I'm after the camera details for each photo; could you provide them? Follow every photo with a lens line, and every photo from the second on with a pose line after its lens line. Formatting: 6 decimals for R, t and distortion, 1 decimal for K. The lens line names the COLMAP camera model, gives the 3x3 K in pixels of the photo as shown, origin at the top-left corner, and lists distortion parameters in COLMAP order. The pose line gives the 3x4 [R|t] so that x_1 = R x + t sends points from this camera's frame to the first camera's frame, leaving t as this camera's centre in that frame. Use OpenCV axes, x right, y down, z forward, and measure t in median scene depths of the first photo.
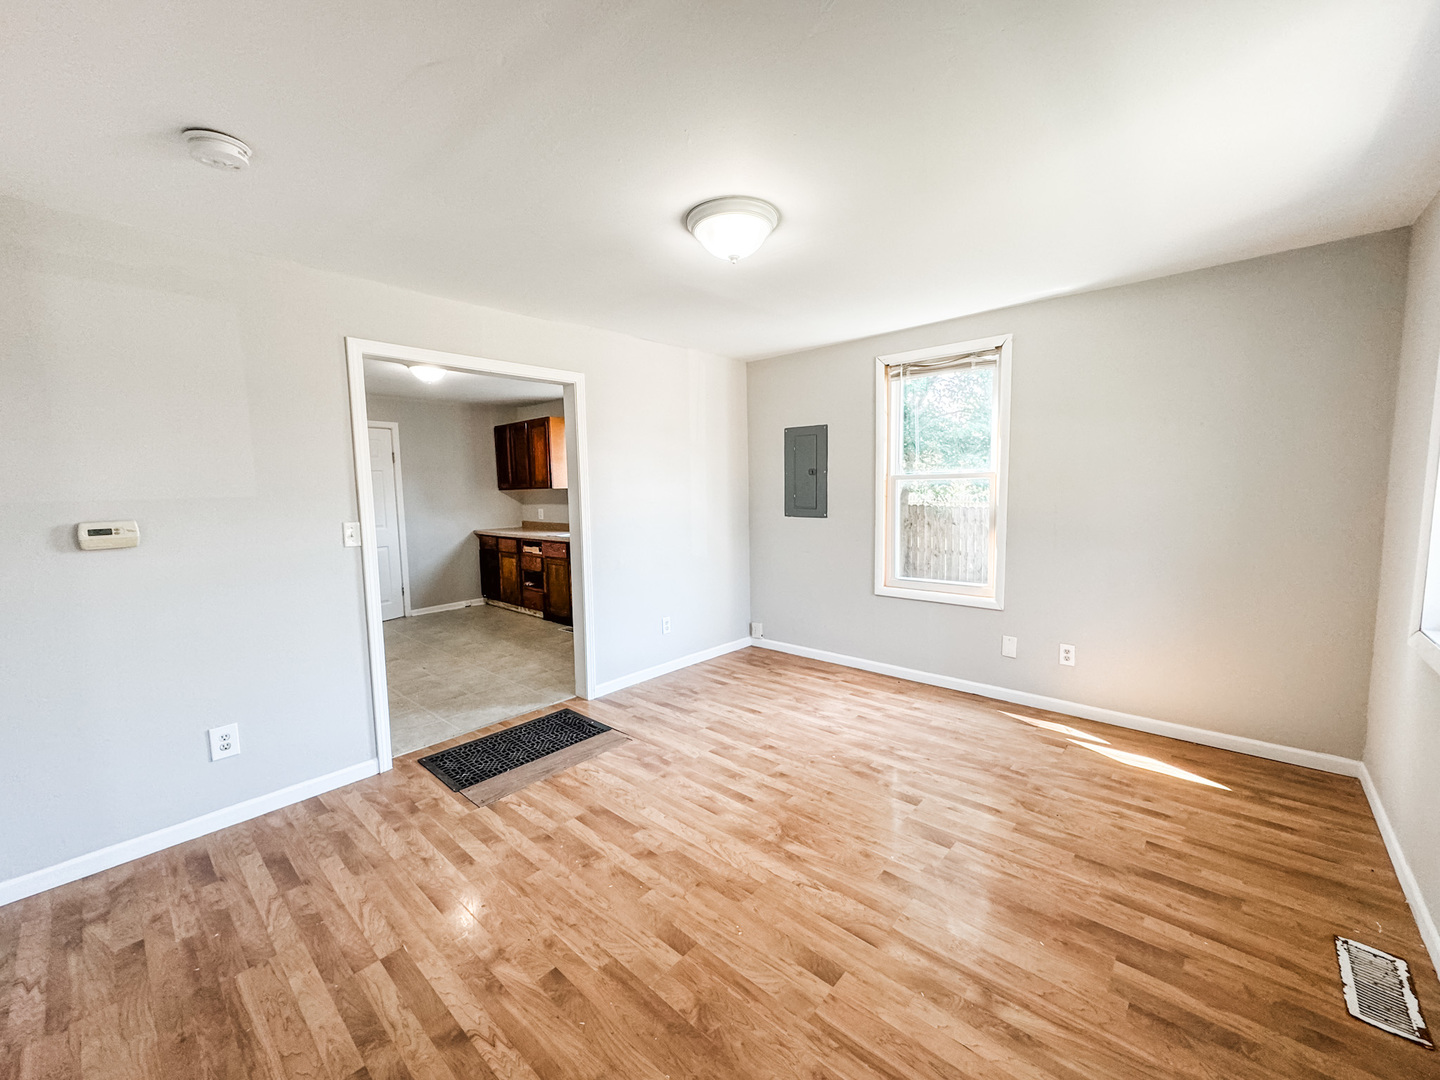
lens RADIAL K [[572.4, 0, 721.2], [0, 572.4, 540.9], [0, 0, 1]] dist [-0.002219, 0.000028]
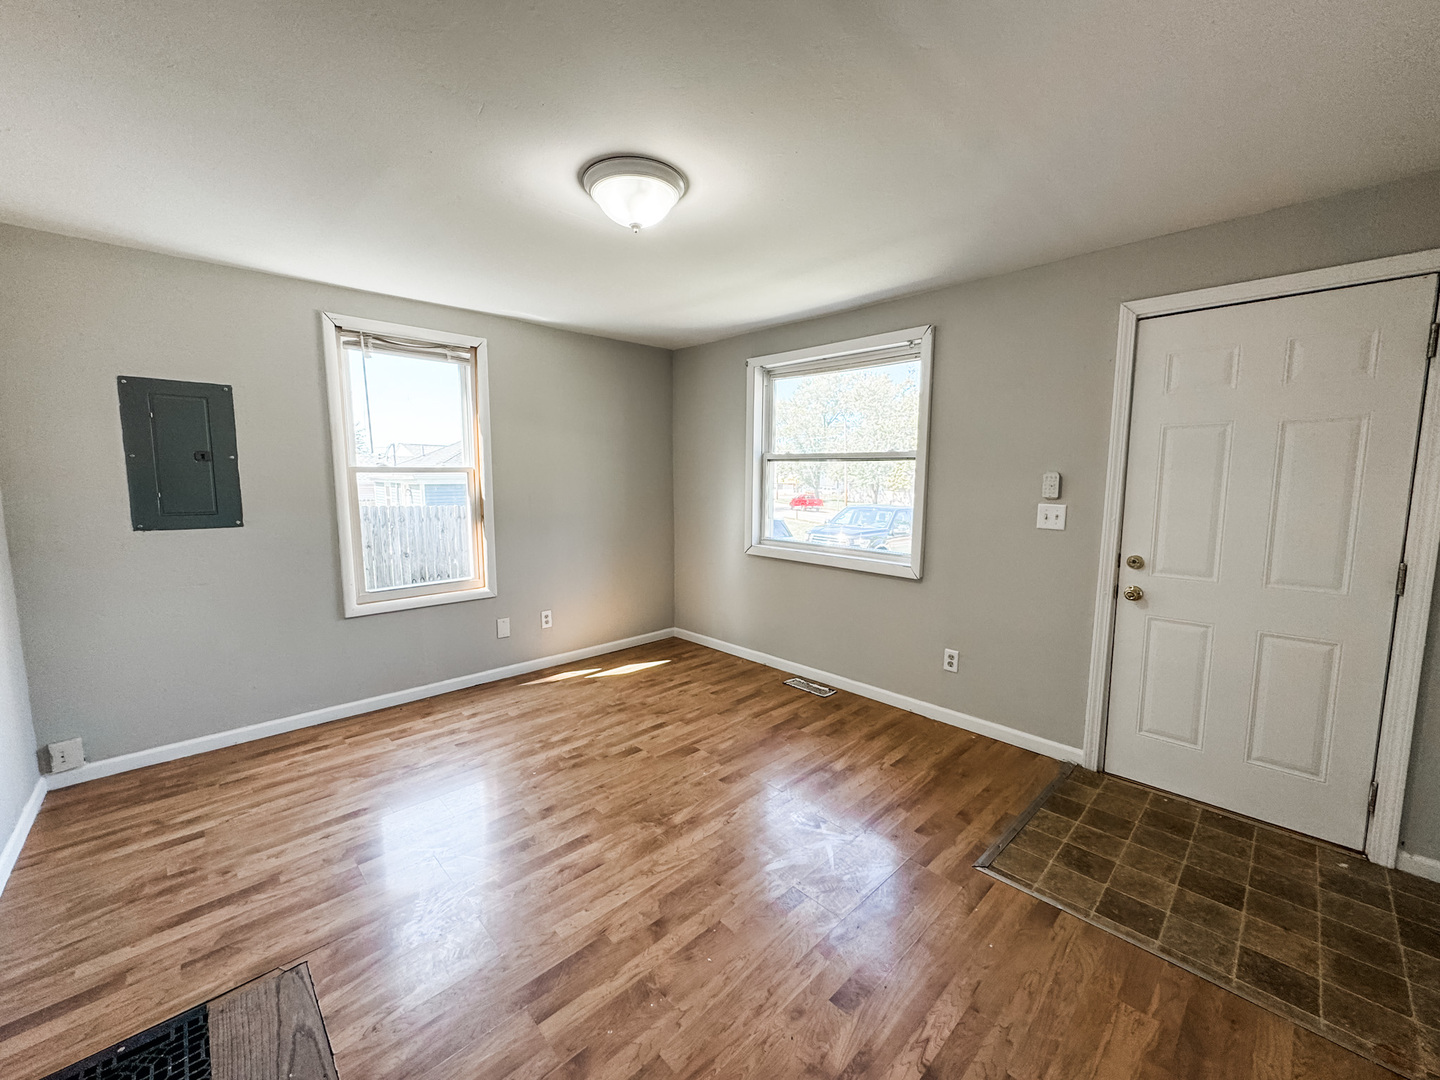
lens RADIAL K [[572.4, 0, 719.5], [0, 572.4, 539.6], [0, 0, 1]] dist [-0.002219, 0.000028]
pose [[0.074378, -0.090970, 0.993072, -0.770396], [0.092736, 0.992146, 0.083939, -0.052130], [-0.992909, 0.085850, 0.082230, 0.697975]]
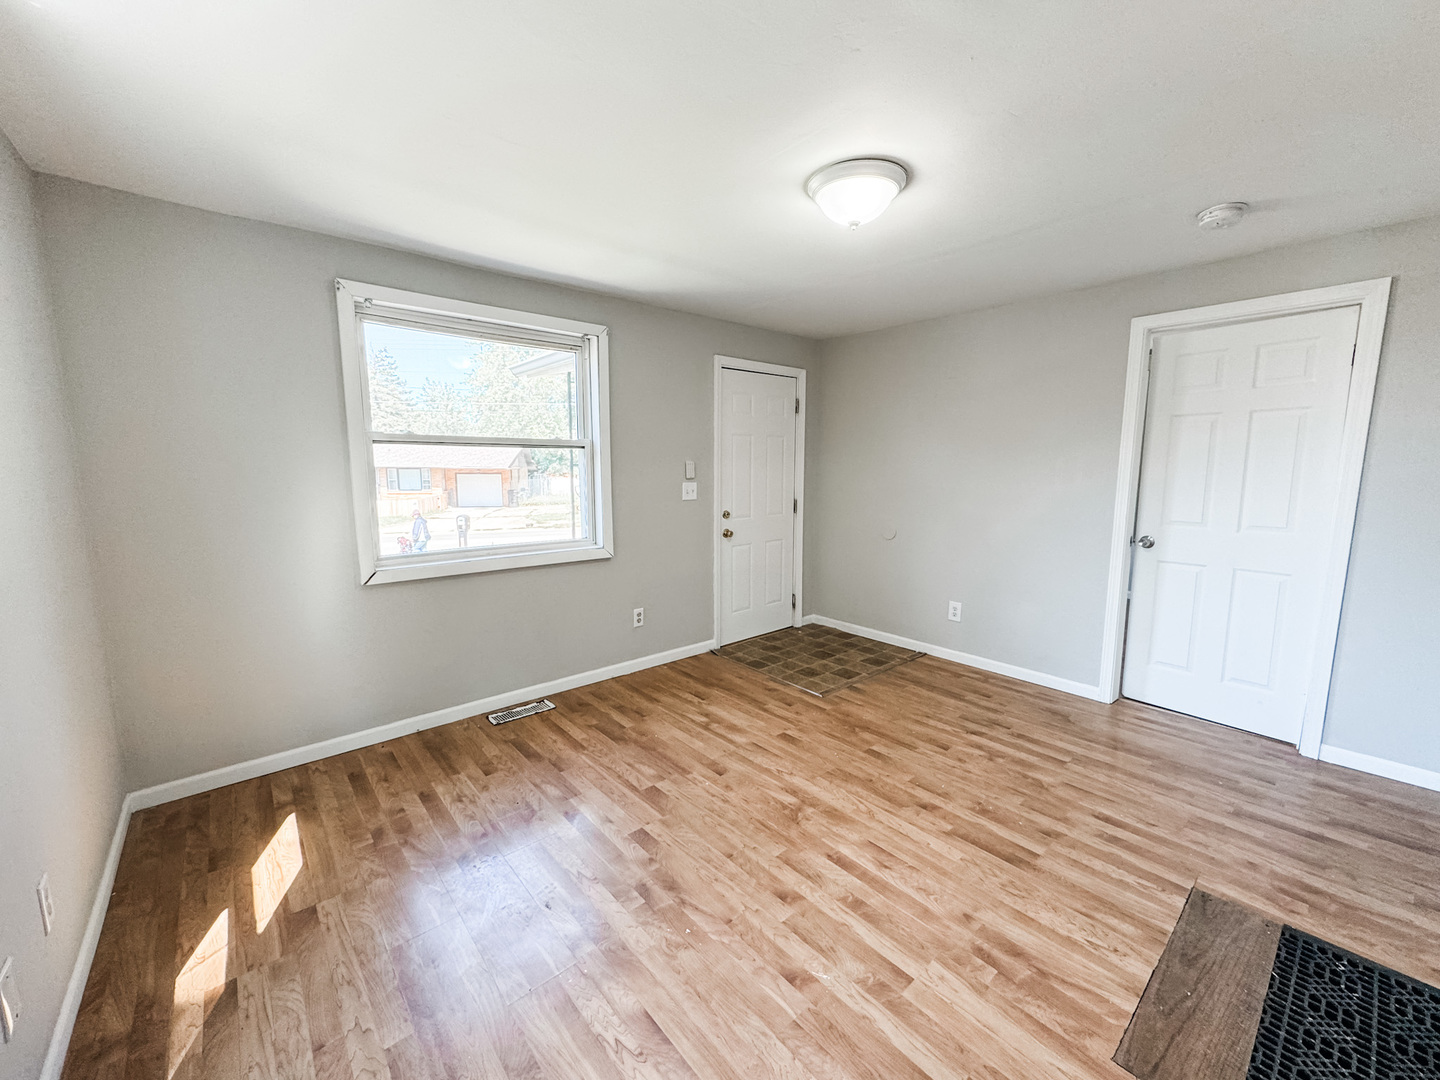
lens RADIAL K [[572.4, 0, 720.4], [0, 572.4, 539.0], [0, 0, 1]] dist [-0.002219, 0.000028]
pose [[-0.991640, 0.004247, 0.128965, 0.100650], [0.033757, 0.973189, 0.227515, -0.175821], [-0.124542, 0.229966, -0.965197, 1.722355]]
